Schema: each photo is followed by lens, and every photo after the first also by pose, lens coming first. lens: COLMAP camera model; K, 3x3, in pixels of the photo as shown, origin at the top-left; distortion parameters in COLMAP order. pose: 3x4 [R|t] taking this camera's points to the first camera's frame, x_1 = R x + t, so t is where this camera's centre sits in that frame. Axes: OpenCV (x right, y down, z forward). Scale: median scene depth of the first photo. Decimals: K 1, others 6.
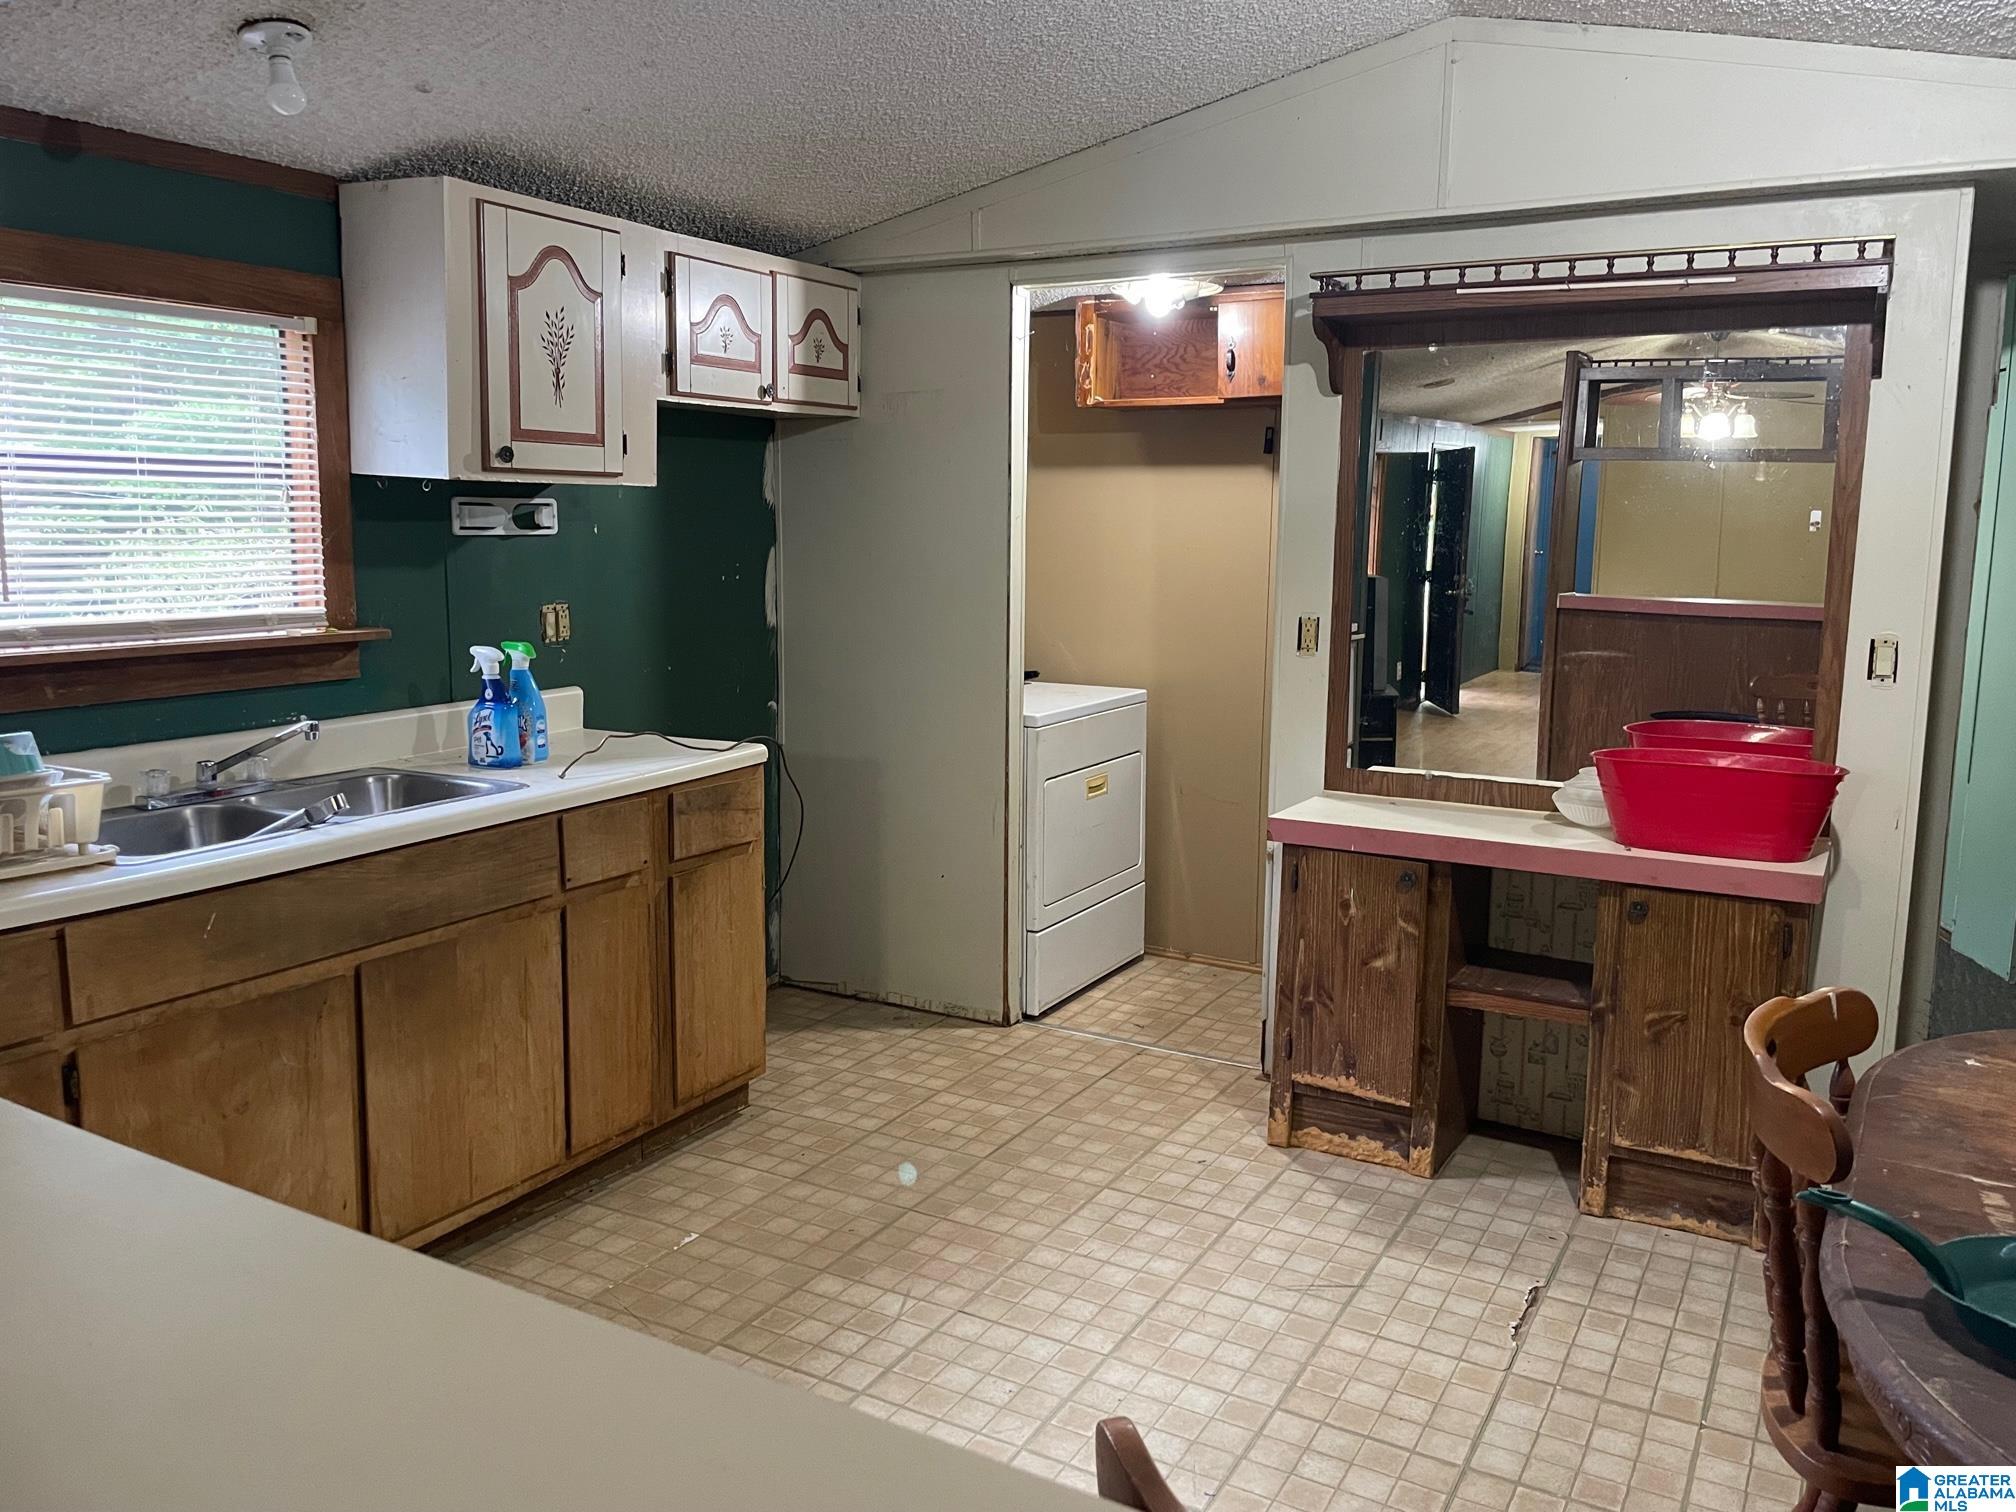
lens RADIAL K [[1526.2, 0, 1037.1], [0, 1526.2, 708.5], [0, 0, 1]] dist [0.013305, -0.011948]
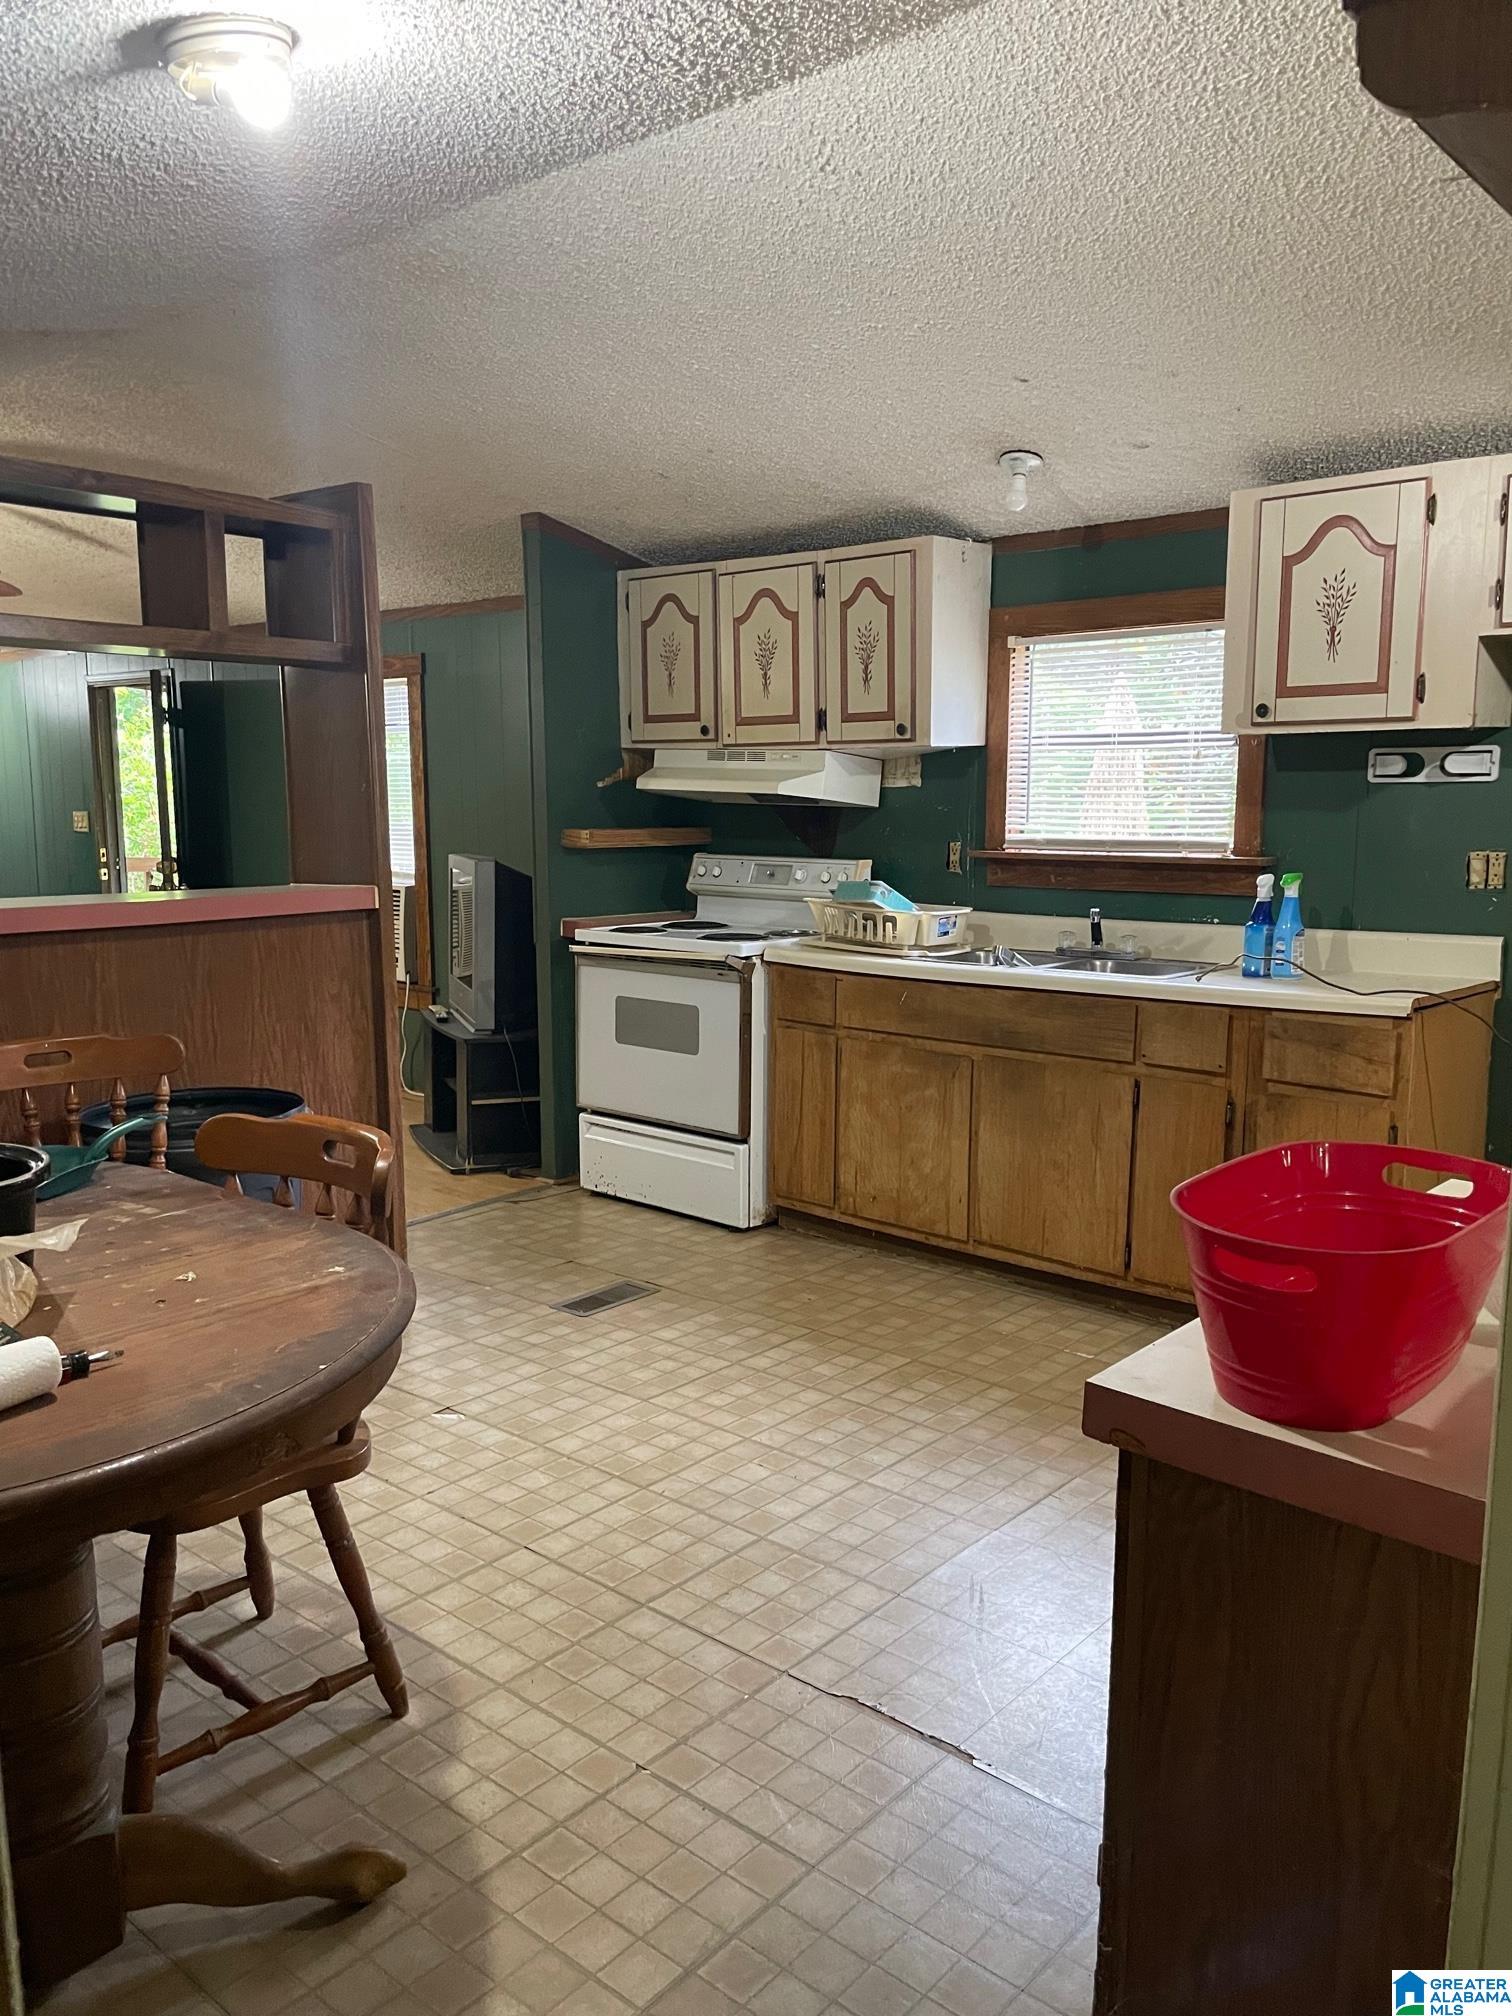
lens RADIAL K [[1526.2, 0, 758.3], [0, 1526.2, 1014.5], [0, 0, 1]] dist [0.013305, -0.011948]
pose [[-0.206686, 0.121443, -0.970841, 1.043041], [-0.127801, 0.980414, 0.149849, -0.071736], [0.970025, 0.155046, -0.187118, 1.004794]]
